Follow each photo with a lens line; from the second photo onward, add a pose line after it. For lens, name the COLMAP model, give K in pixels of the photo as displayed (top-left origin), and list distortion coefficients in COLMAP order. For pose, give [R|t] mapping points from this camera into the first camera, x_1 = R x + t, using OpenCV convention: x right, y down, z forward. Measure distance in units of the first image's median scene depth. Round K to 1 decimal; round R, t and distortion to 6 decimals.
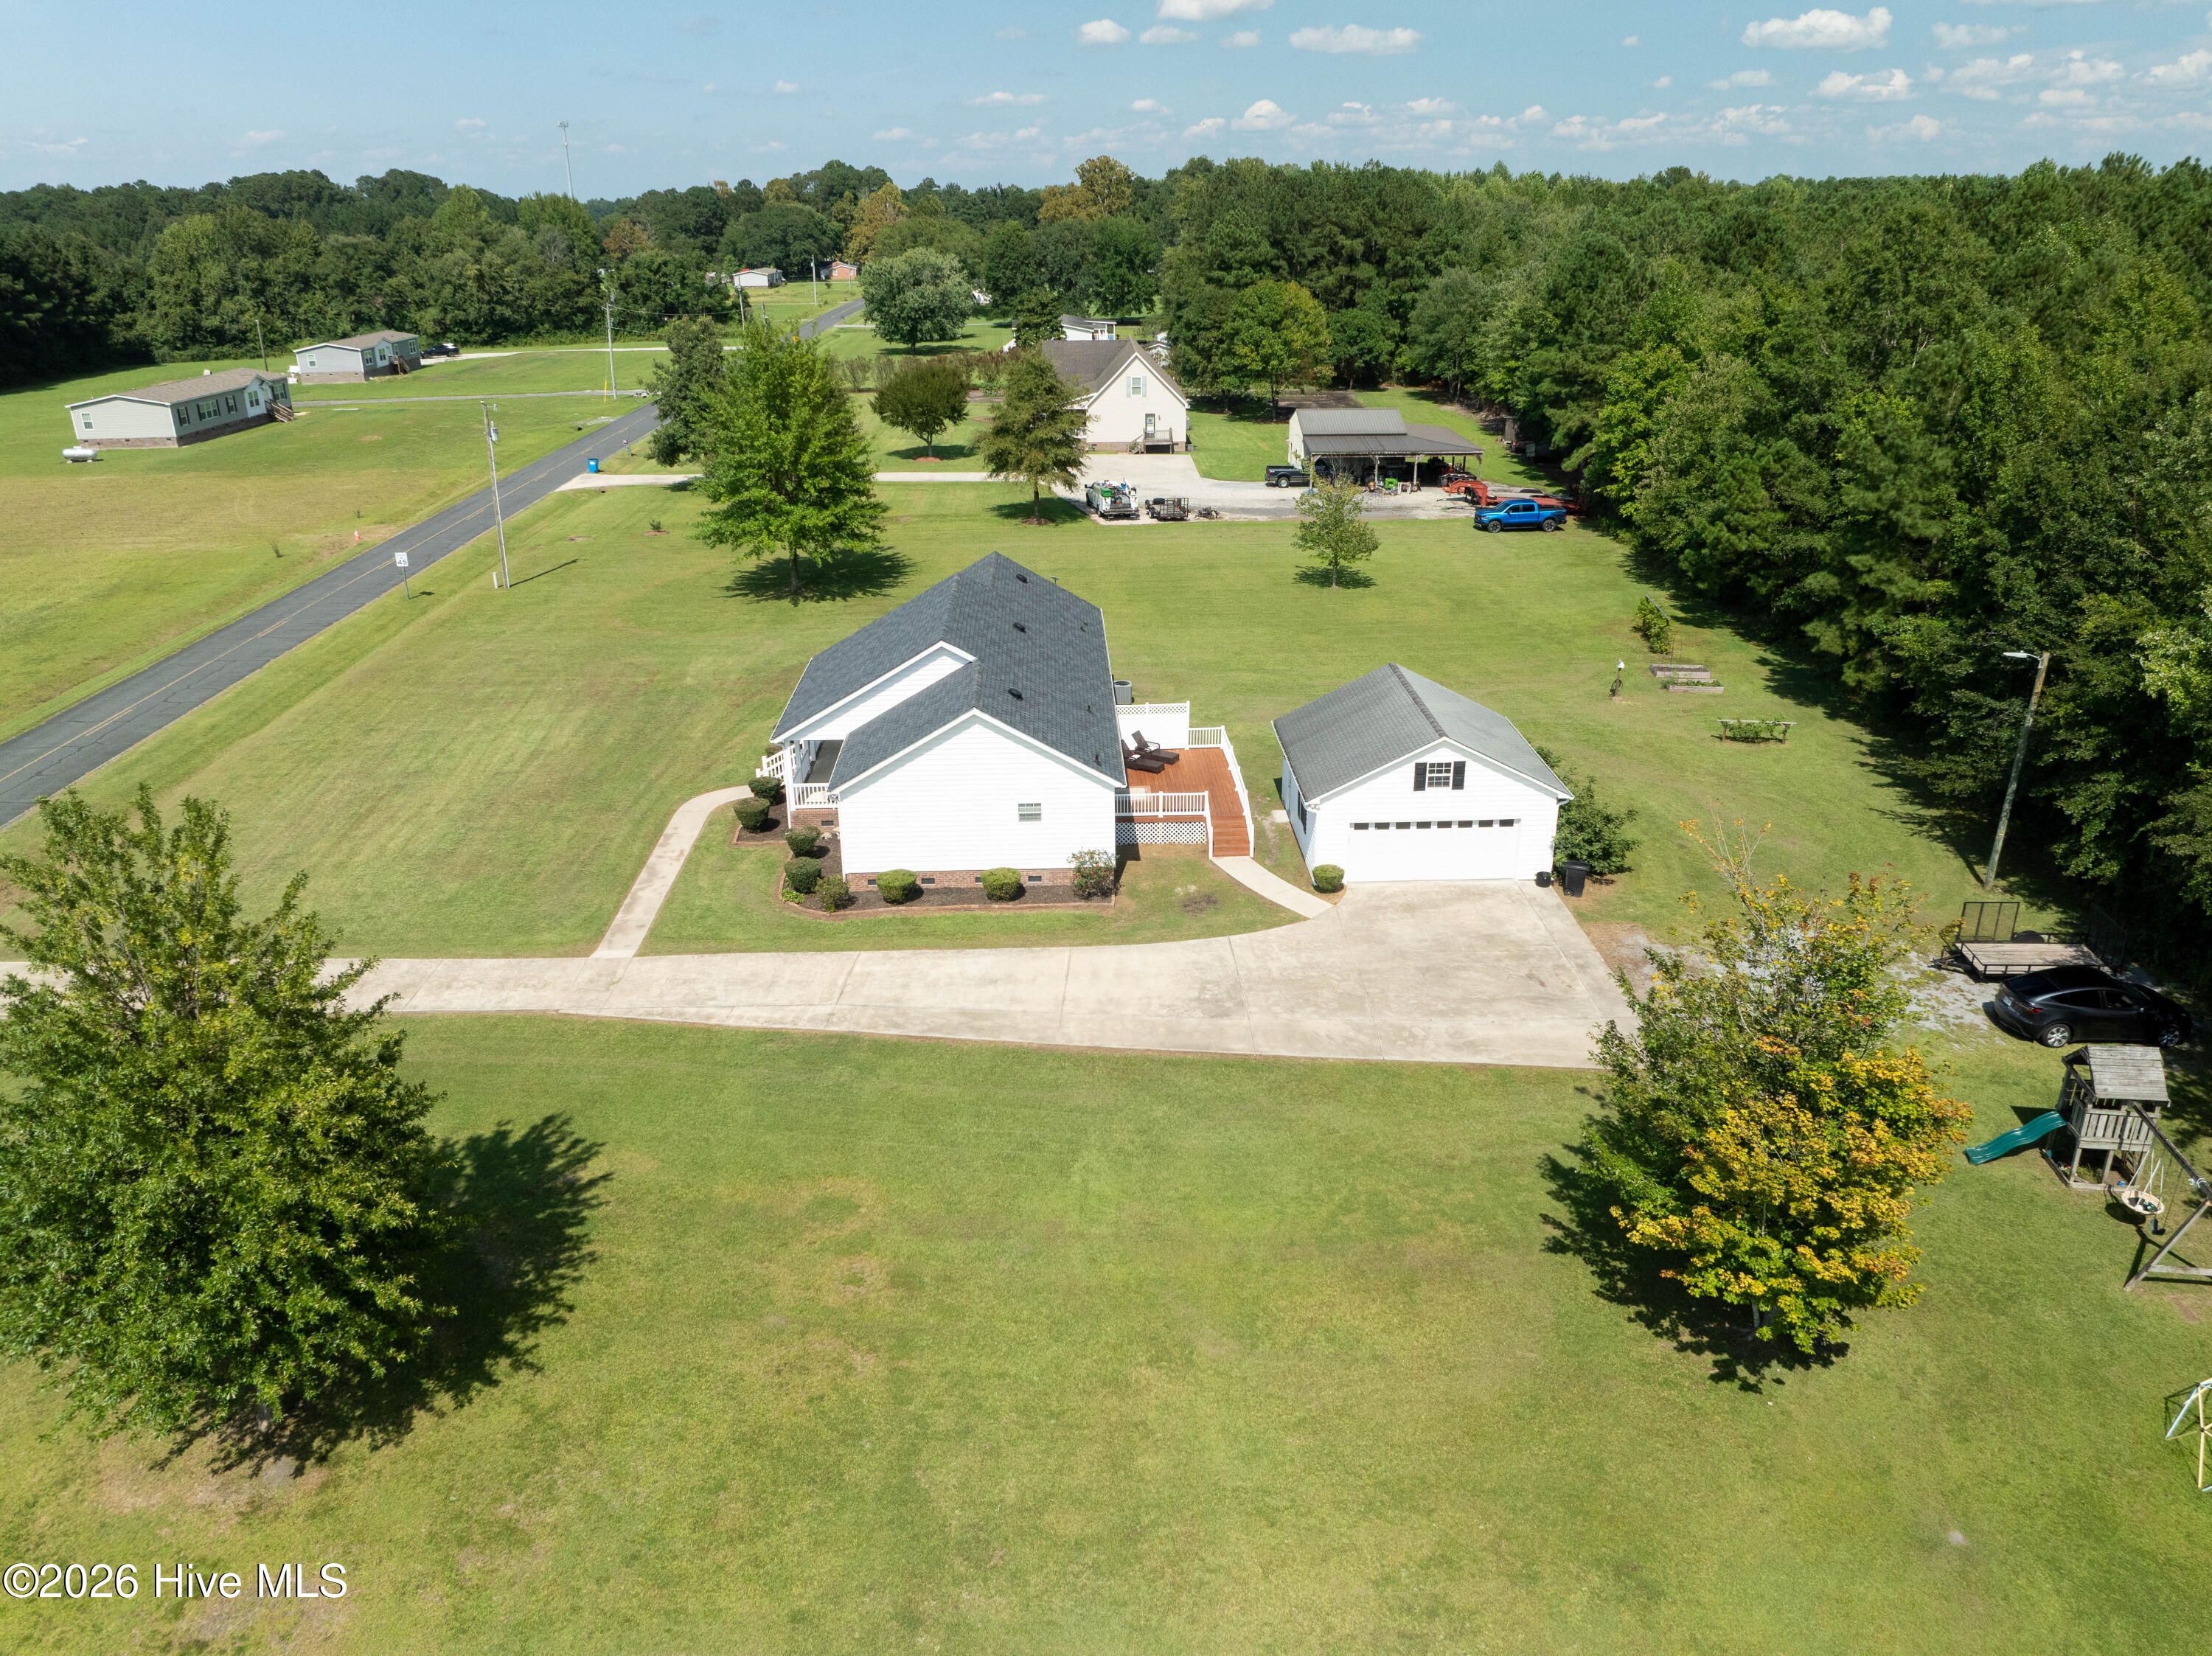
lens RADIAL K [[1534.9, 0, 1125.1], [0, 1534.9, 832.9], [0, 0, 1]] dist [-0.045010, 0.018767]
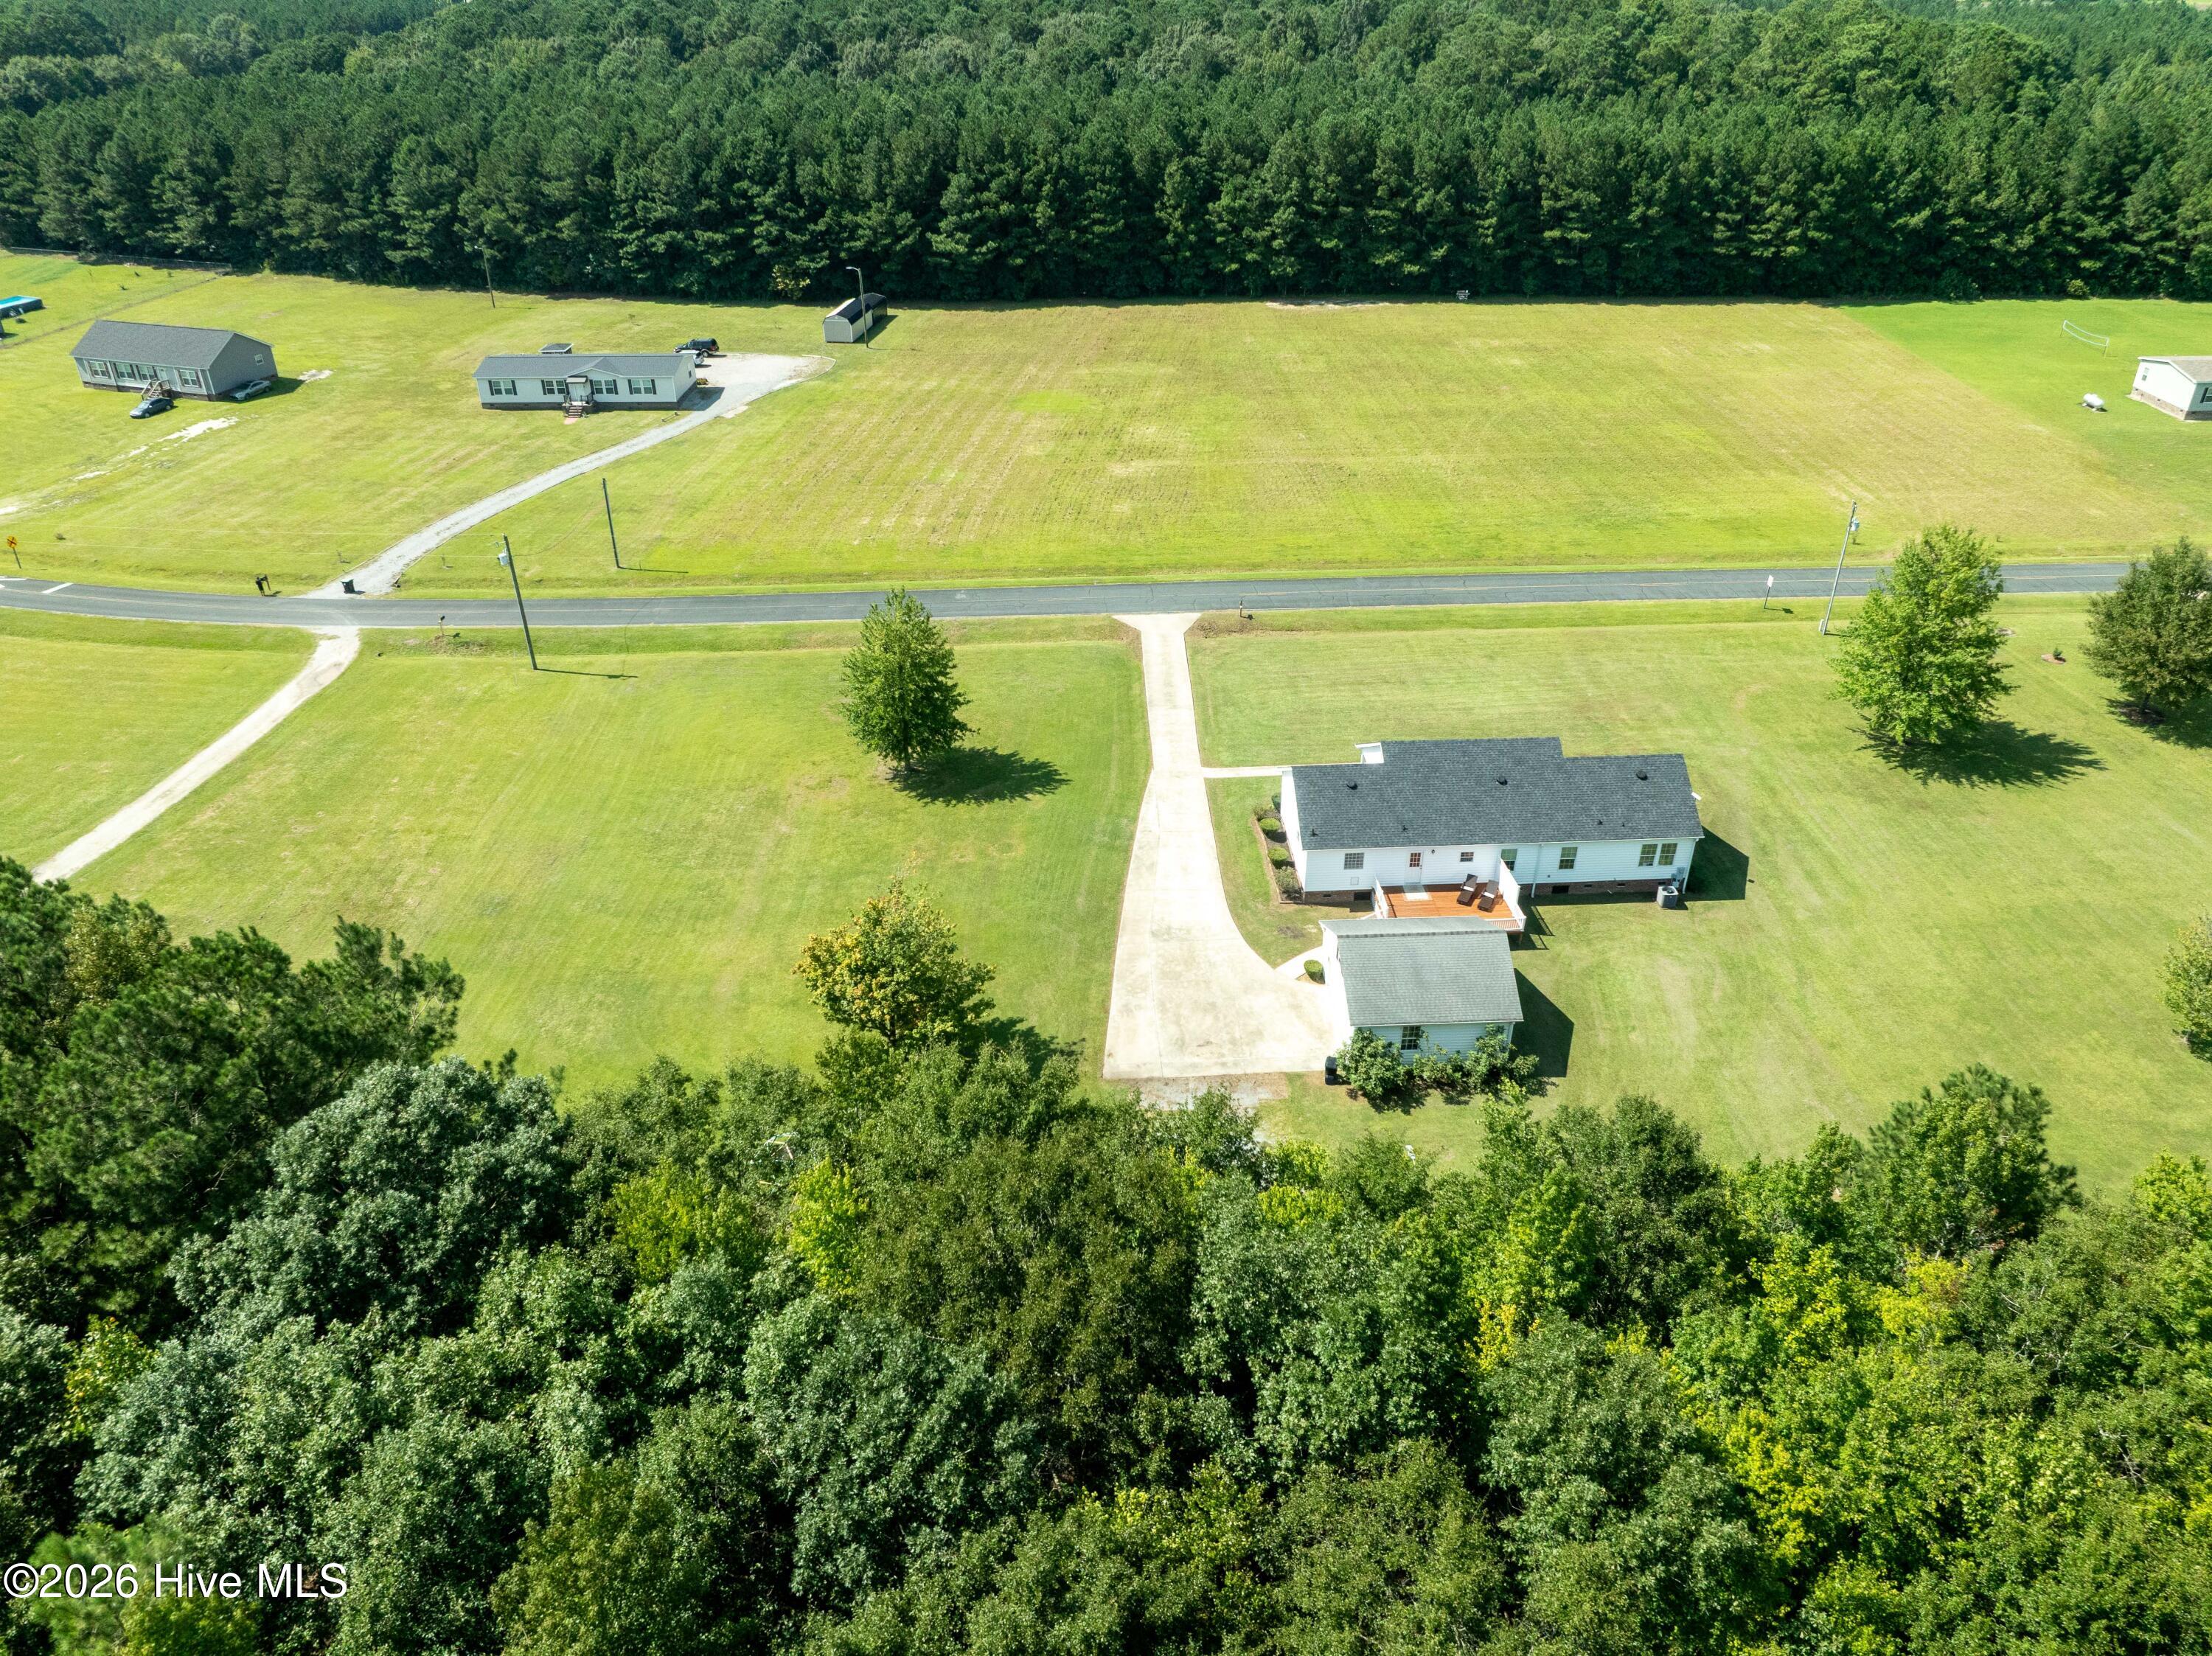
lens RADIAL K [[1586.2, 0, 1099.8], [0, 1586.2, 826.6], [0, 0, 1]] dist [-0.060987, 0.035331]
pose [[-0.001438, 0.525431, -0.850835, 0.990449], [-0.380265, 0.786632, 0.486425, -0.549616], [0.924876, 0.324243, 0.198672, 0.282277]]
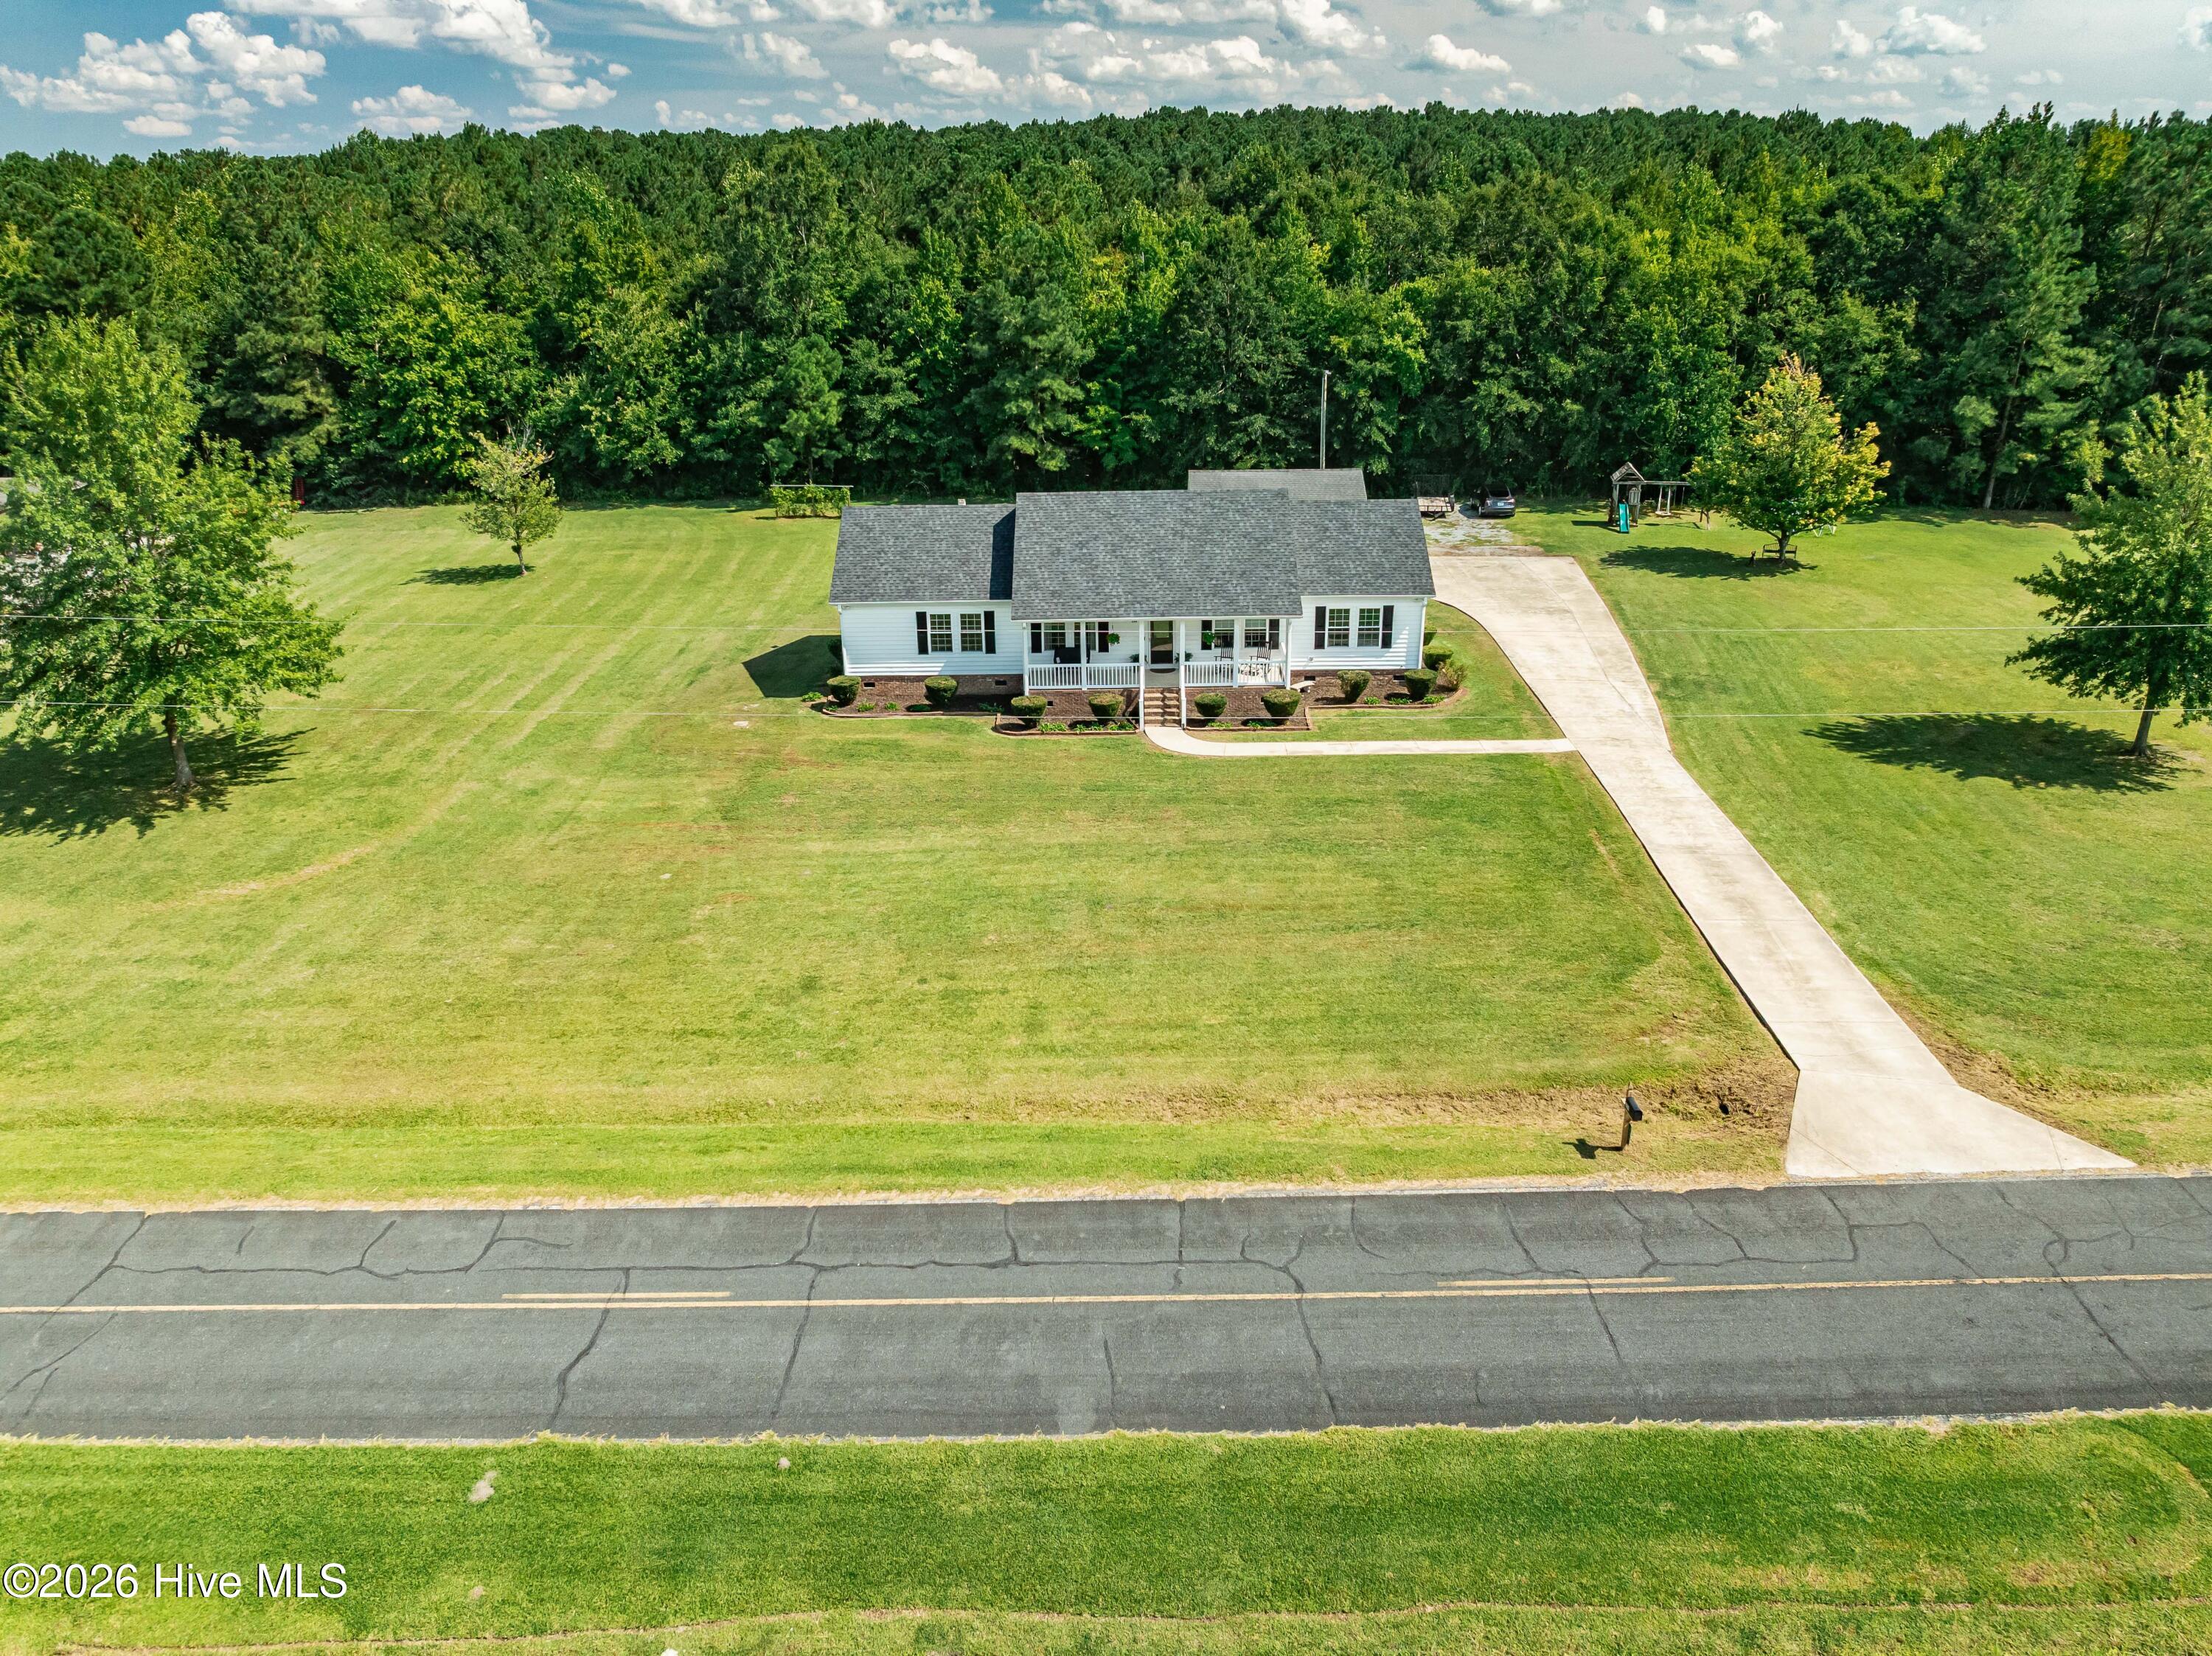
lens RADIAL K [[1558.2, 0, 1109.5], [0, 1558.2, 832.6], [0, 0, 1]] dist [-0.043169, 0.000912]
pose [[0.054183, -0.379210, 0.923723, -0.903155], [0.397249, 0.856910, 0.328480, -0.236901], [-0.916110, 0.349150, 0.197071, 0.692511]]
